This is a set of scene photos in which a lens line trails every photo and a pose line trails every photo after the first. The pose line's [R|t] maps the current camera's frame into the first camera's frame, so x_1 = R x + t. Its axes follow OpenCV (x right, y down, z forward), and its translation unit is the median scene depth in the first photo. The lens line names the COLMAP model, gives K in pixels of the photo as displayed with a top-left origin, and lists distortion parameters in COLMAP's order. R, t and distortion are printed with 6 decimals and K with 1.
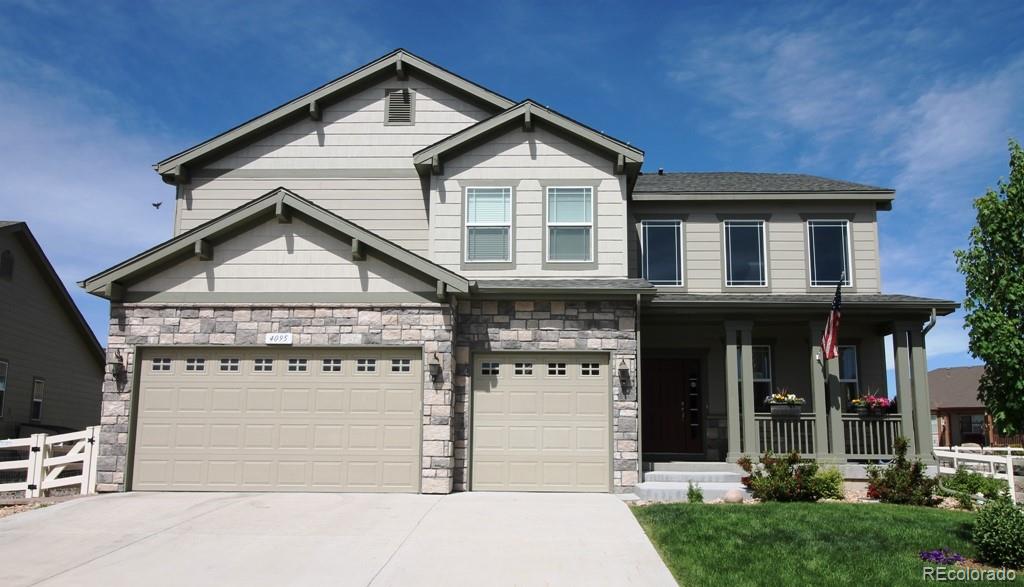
lens RADIAL K [[802.8, 0, 512.2], [0, 802.8, 331.7], [0, 0, 1]] dist [0.014720, 0.002011]
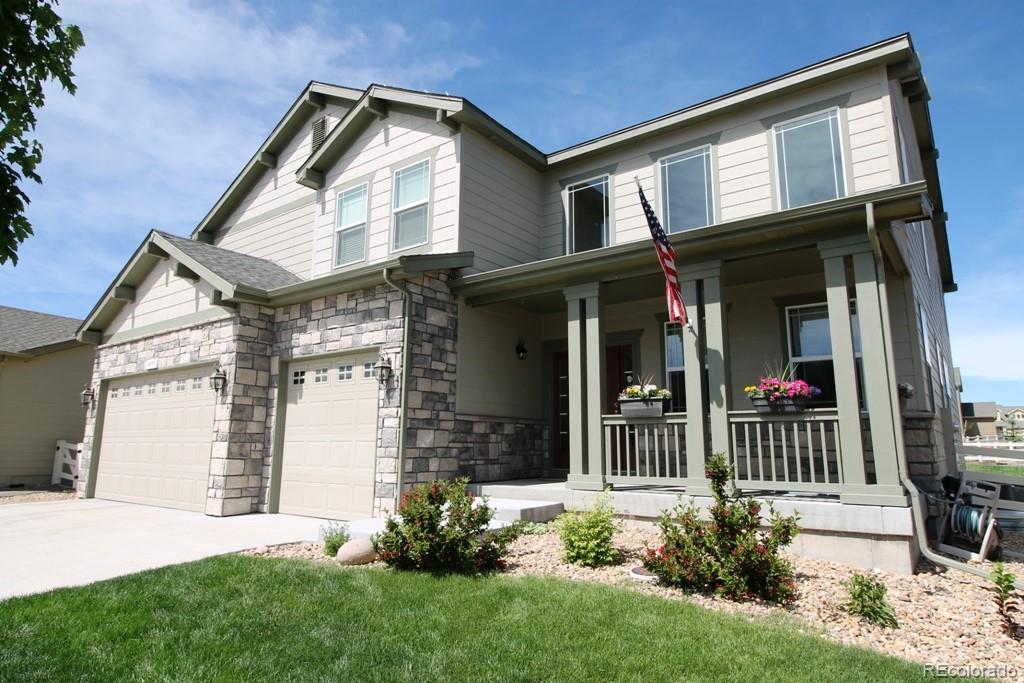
lens RADIAL K [[613.5, 0, 516.6], [0, 613.5, 335.2], [0, 0, 1]] dist [-0.001462, -0.002121]
pose [[0.820733, -0.108644, -0.560886, 0.574066], [0.085148, 0.994048, -0.067952, 0.066436], [0.564931, 0.008012, 0.825100, 0.565716]]
